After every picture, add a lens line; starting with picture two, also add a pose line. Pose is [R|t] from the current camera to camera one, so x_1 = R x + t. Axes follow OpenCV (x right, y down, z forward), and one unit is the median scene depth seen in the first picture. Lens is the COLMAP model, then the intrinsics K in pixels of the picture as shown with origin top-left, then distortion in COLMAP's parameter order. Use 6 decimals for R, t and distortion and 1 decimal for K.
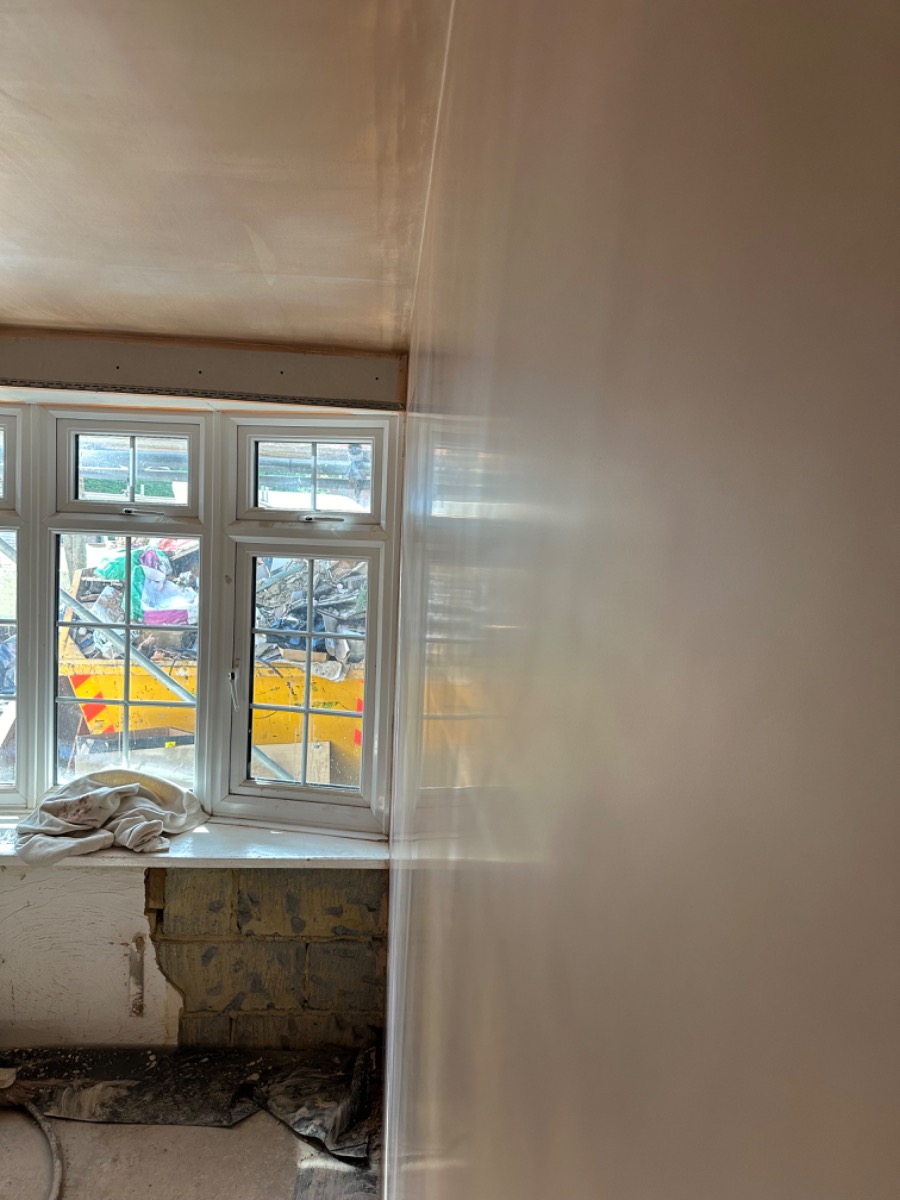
lens RADIAL K [[837.3, 0, 450.0], [0, 837.3, 600.0], [0, 0, 1]] dist [-0.018803, -0.027787]
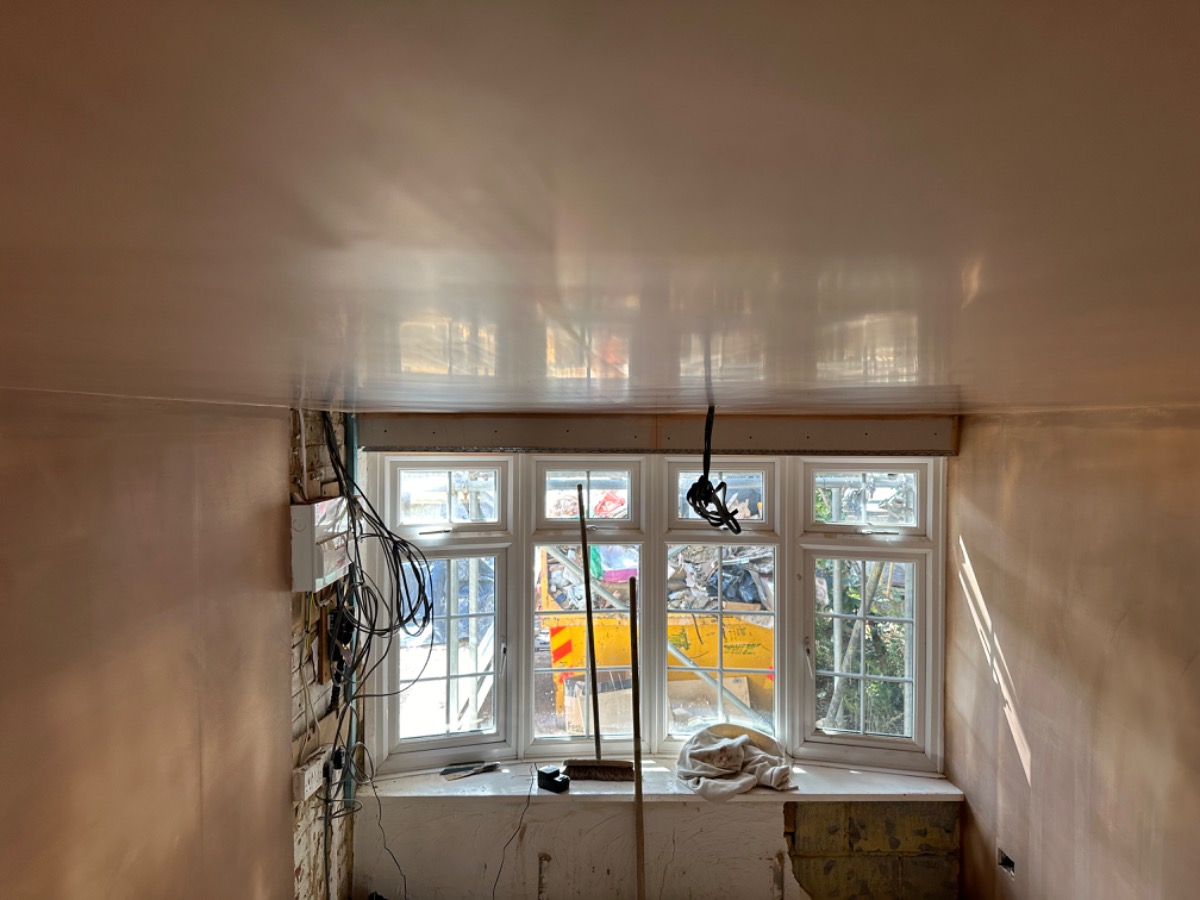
lens RADIAL K [[837.3, 0, 600.0], [0, 837.3, 450.0], [0, 0, 1]] dist [-0.018803, -0.027787]
pose [[0.997105, -0.024738, -0.071902, -0.543247], [0.020718, 0.998208, -0.056135, -0.178988], [0.073162, 0.054483, 0.995831, -0.402365]]
